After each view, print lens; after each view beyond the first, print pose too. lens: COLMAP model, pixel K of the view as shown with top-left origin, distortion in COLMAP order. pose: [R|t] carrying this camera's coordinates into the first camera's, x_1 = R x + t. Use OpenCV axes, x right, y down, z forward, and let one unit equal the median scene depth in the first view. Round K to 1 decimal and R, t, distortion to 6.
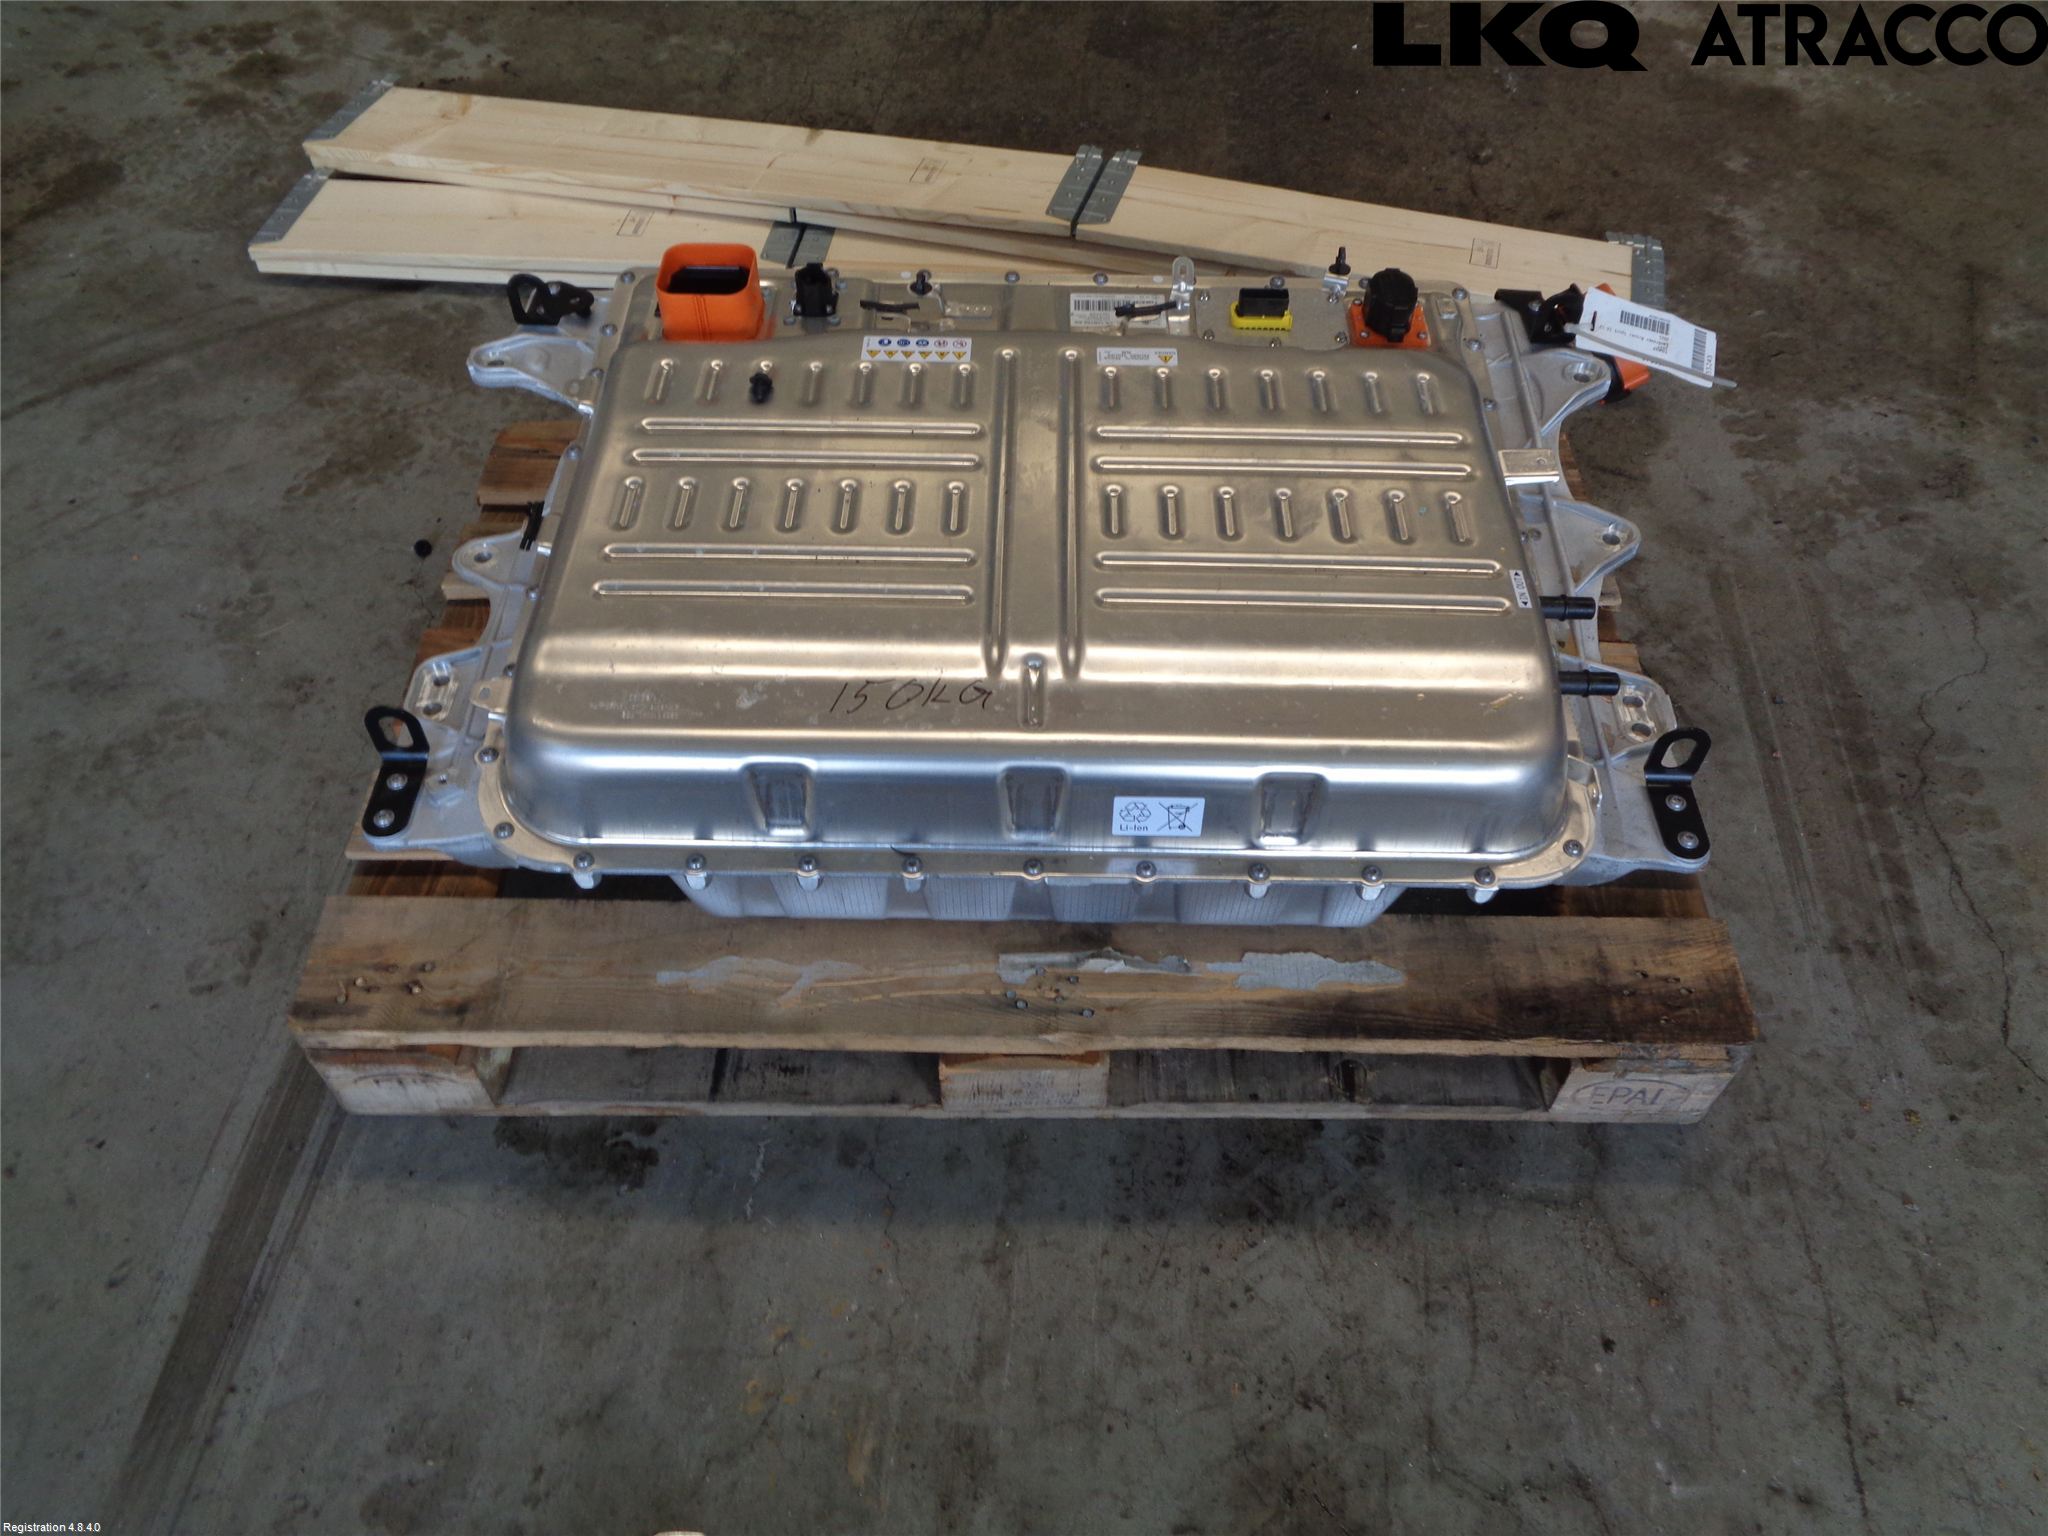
lens RADIAL K [[1576.7, 0, 1060.5], [0, 1576.7, 771.9], [0, 0, 1]] dist [0.060453, -0.046696]
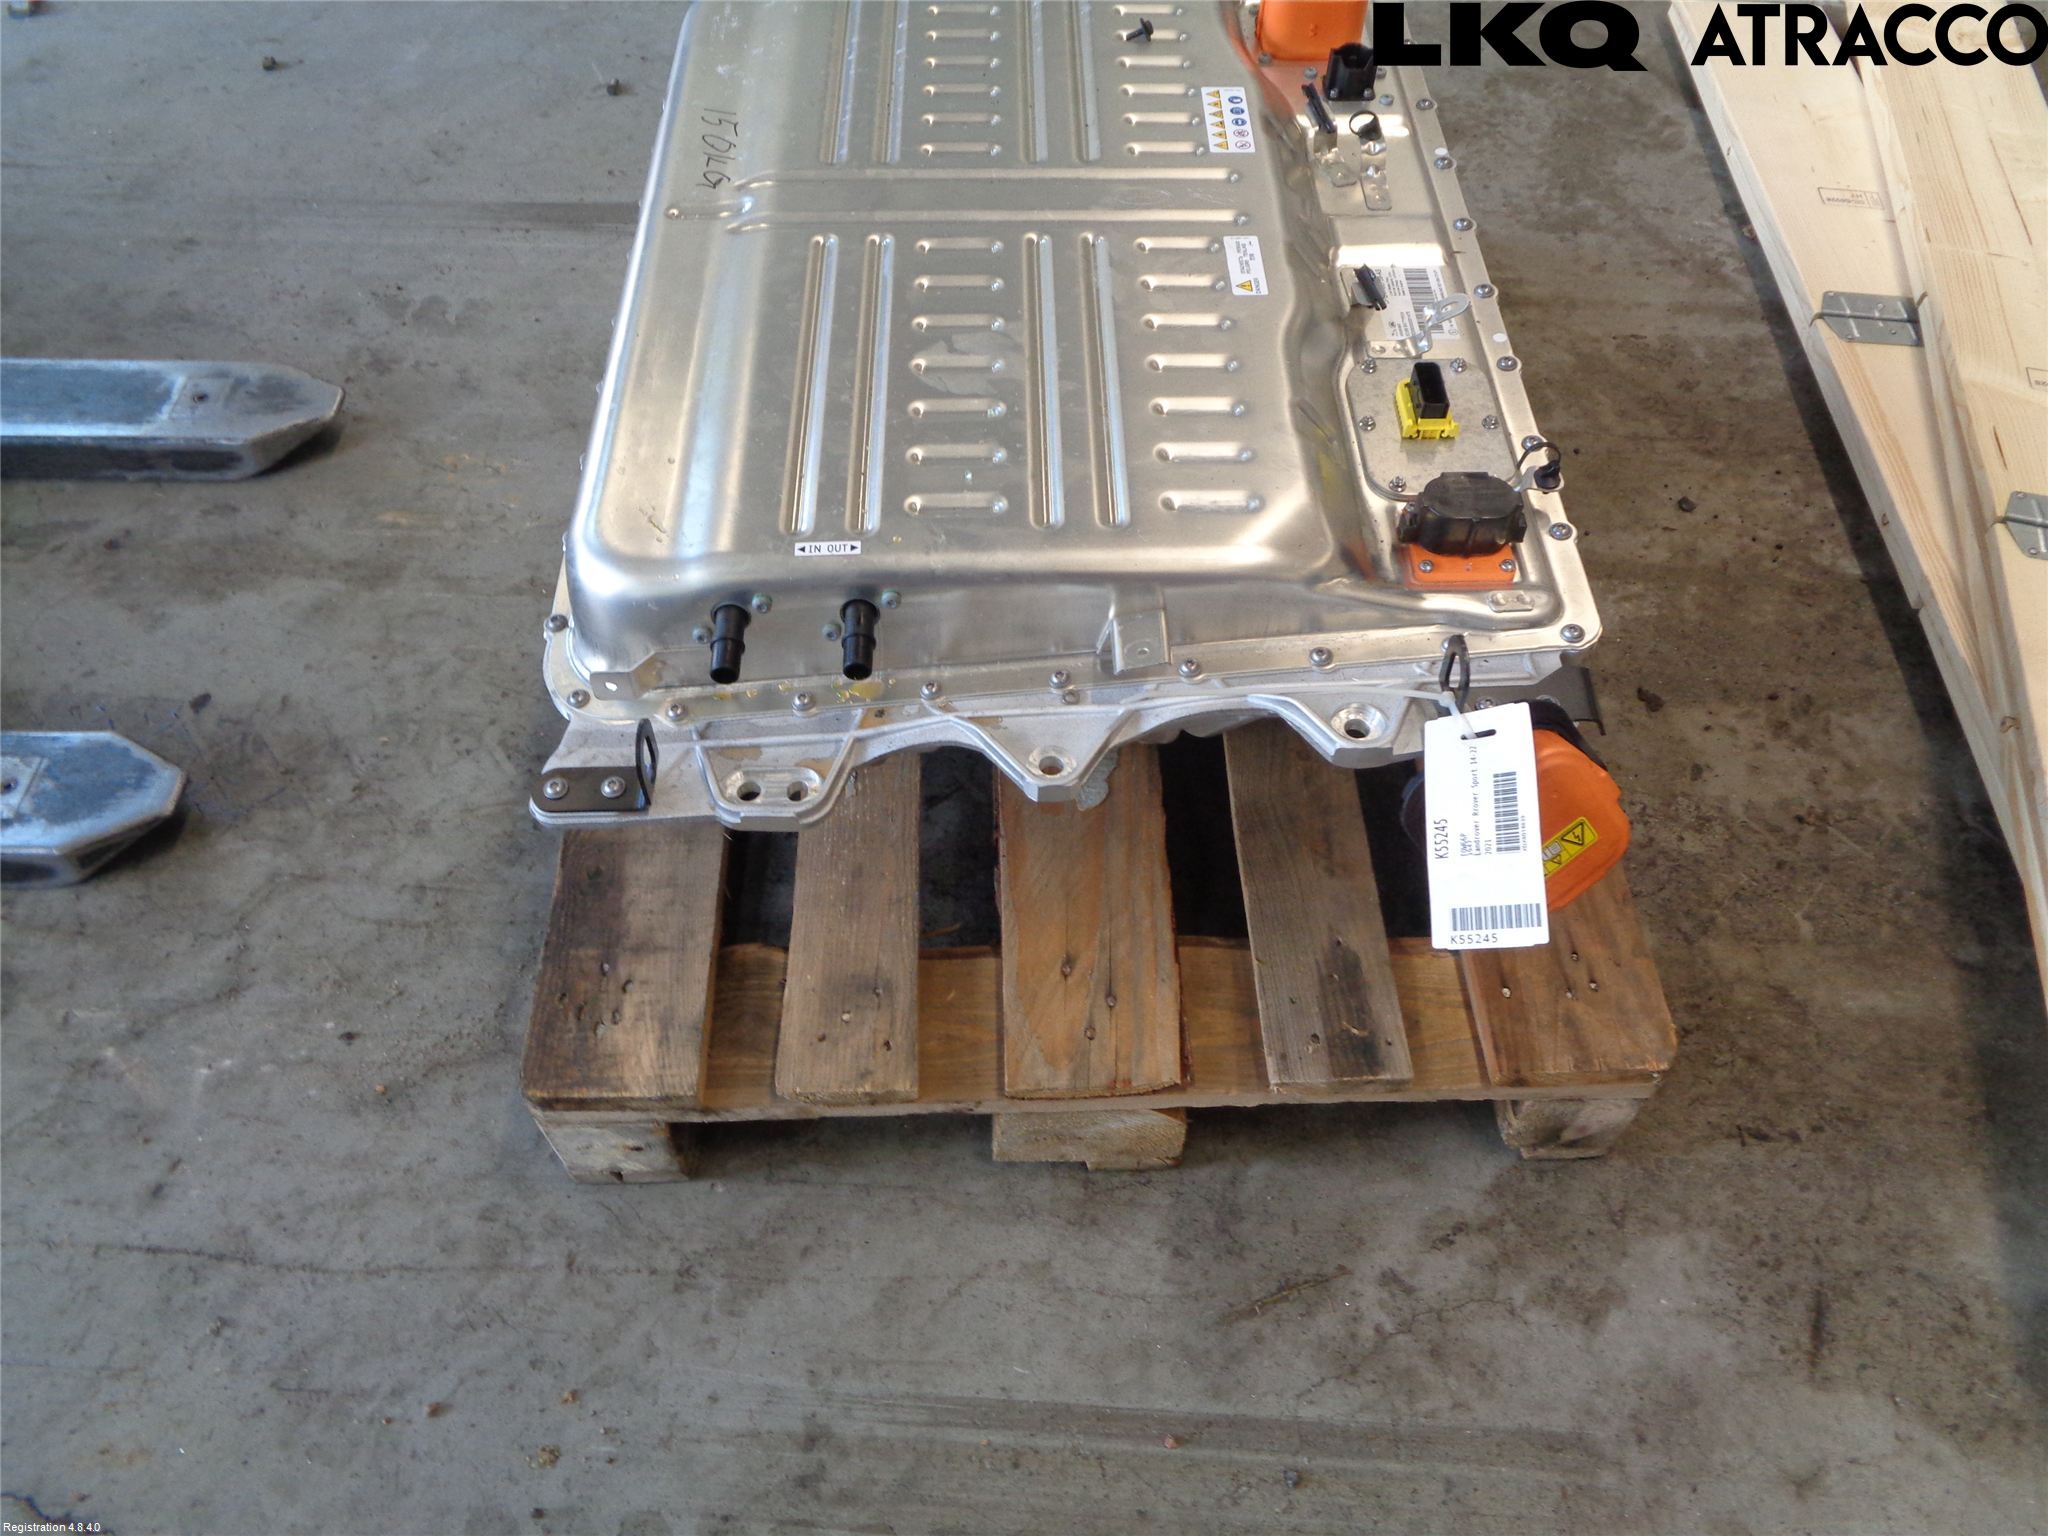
lens RADIAL K [[1578.6, 0, 1009.4], [0, 1578.6, 760.2], [0, 0, 1]] dist [-0.000136, 0.003641]
pose [[0.020693, 0.782188, -0.622699, 0.799063], [-0.766980, 0.411950, 0.491974, -0.488556], [0.641337, 0.467418, 0.608447, 0.569891]]
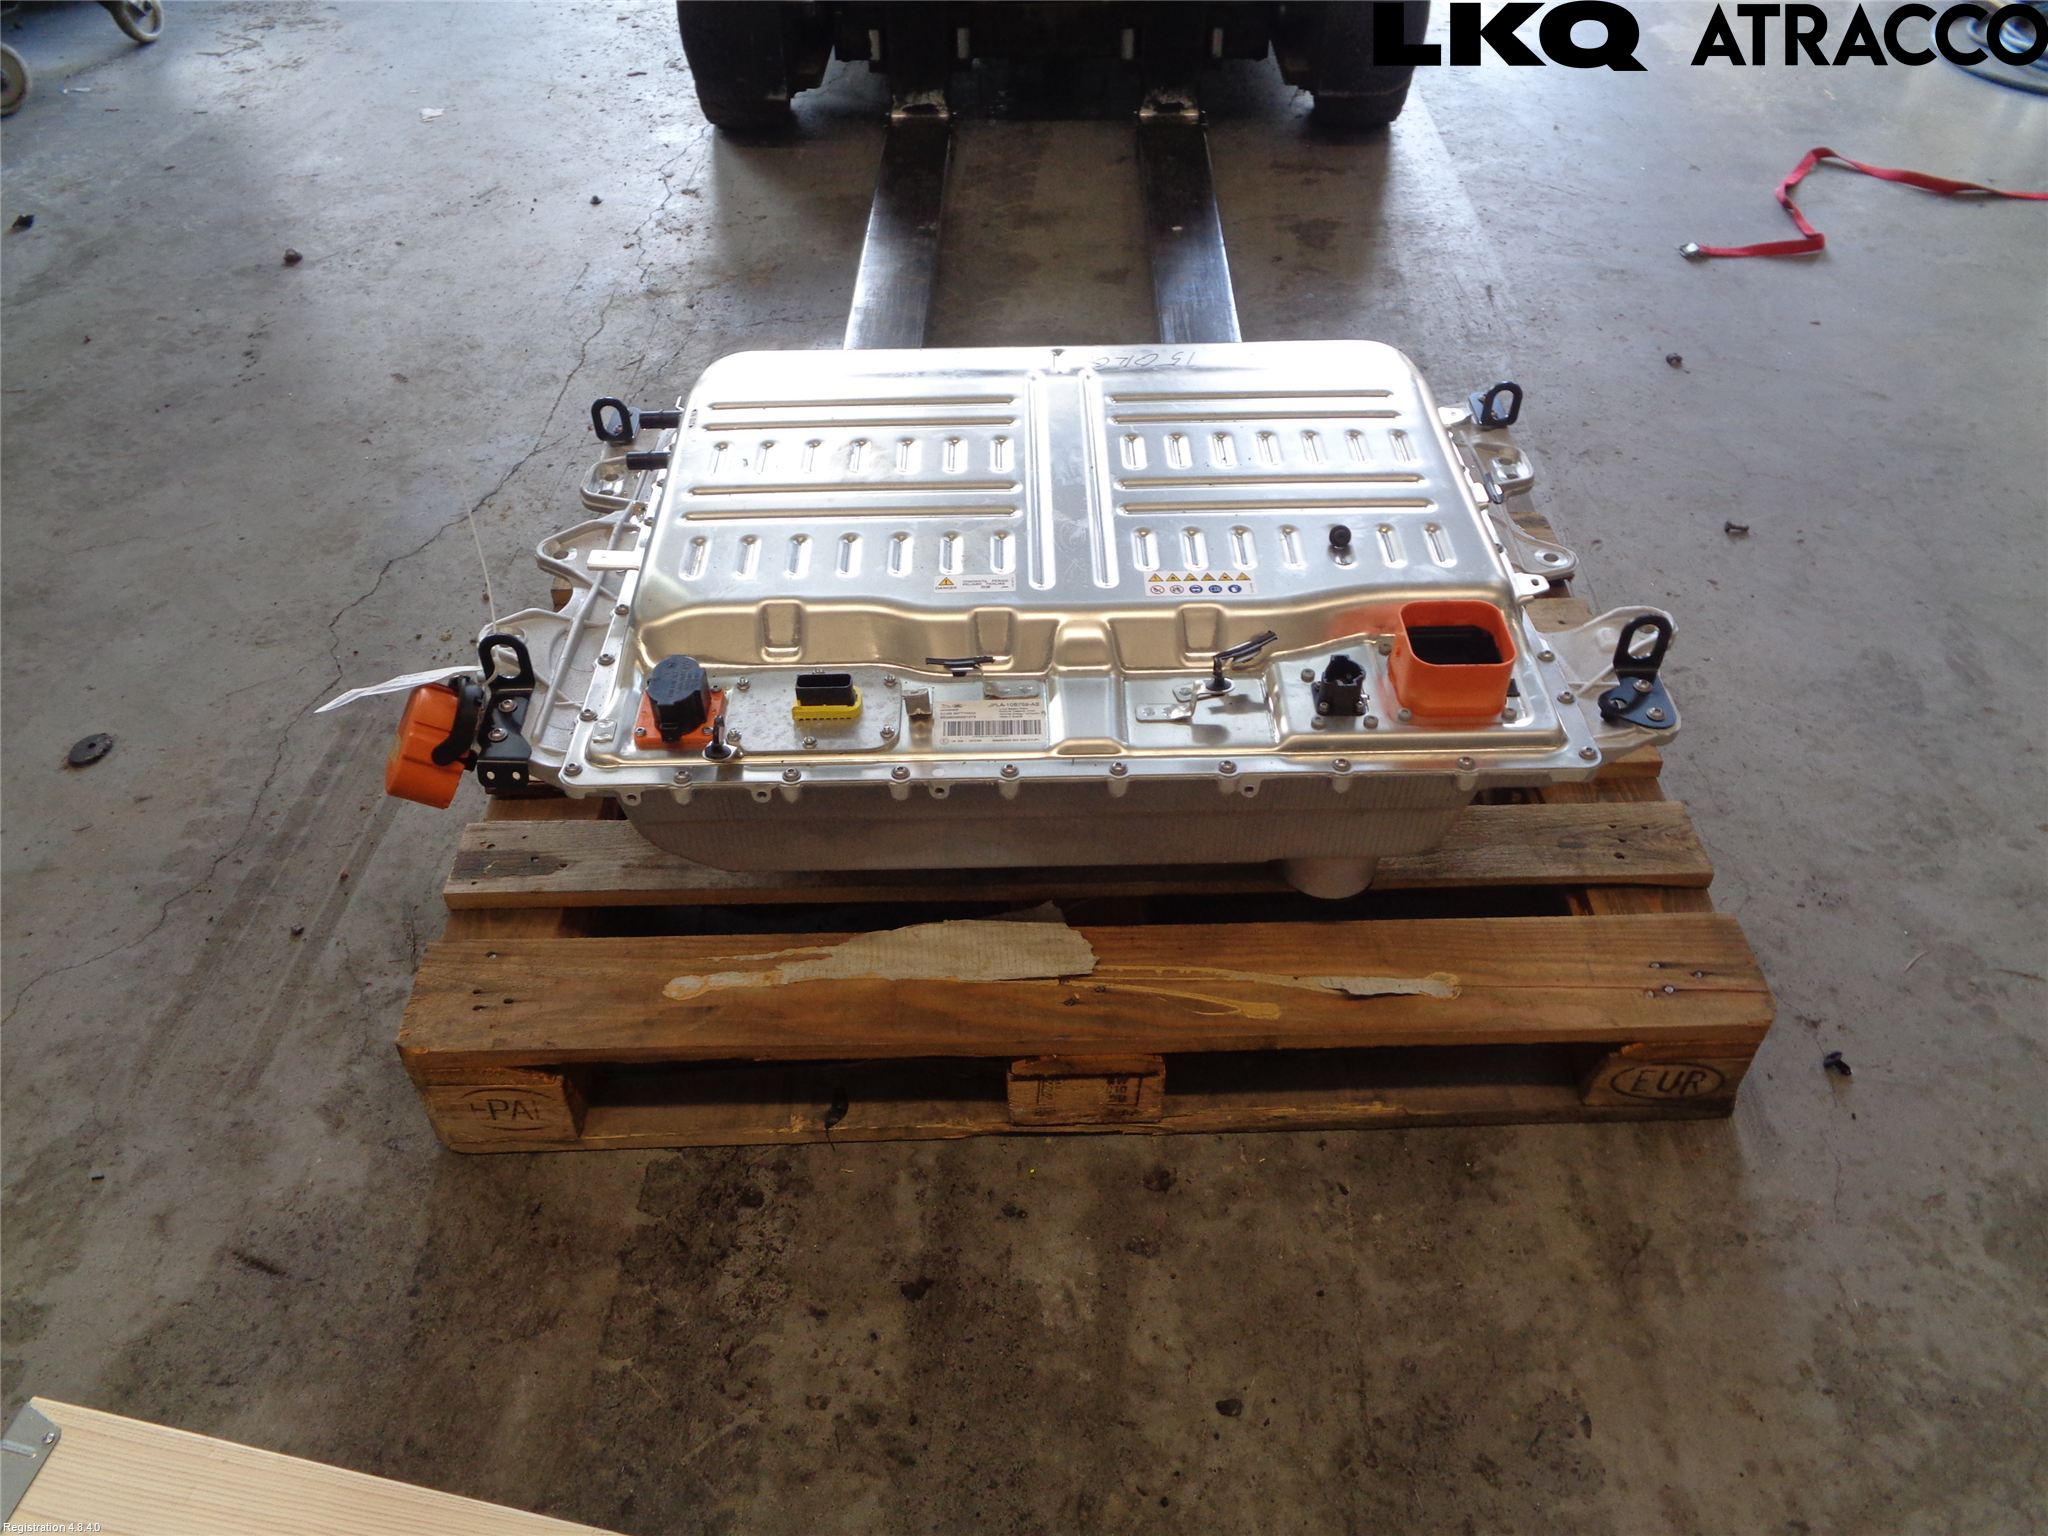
lens RADIAL K [[1578.6, 0, 1009.4], [0, 1578.6, 760.2], [0, 0, 1]] dist [-0.000136, 0.003641]
pose [[-0.999968, 0.007178, -0.003624, 0.030922], [-0.003895, -0.038201, 0.999262, -1.302355], [0.007035, 0.999244, 0.038228, 1.133288]]
